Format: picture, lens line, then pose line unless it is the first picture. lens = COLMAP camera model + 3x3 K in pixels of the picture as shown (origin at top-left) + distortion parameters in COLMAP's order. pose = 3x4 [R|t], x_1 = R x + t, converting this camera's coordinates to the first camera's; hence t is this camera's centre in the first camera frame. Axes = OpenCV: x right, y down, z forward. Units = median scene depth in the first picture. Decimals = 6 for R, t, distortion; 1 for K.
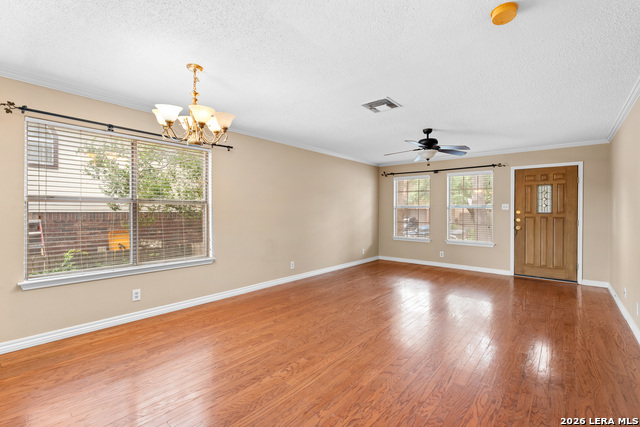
lens RADIAL K [[290.5, 0, 318.9], [0, 290.5, 214.2], [0, 0, 1]] dist [-0.008945, 0.003856]
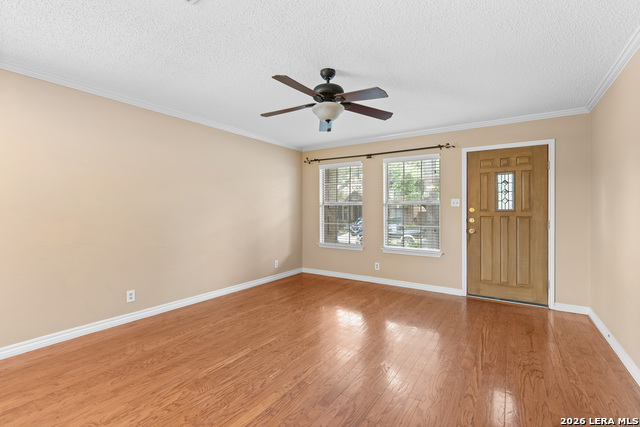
lens RADIAL K [[290.5, 0, 319.7], [0, 290.5, 213.0], [0, 0, 1]] dist [-0.008945, 0.003856]
pose [[0.993446, -0.003753, 0.114243, 0.229958], [0.004040, 0.999989, -0.002276, 0.001089], [-0.114233, 0.002723, 0.993450, 0.325834]]
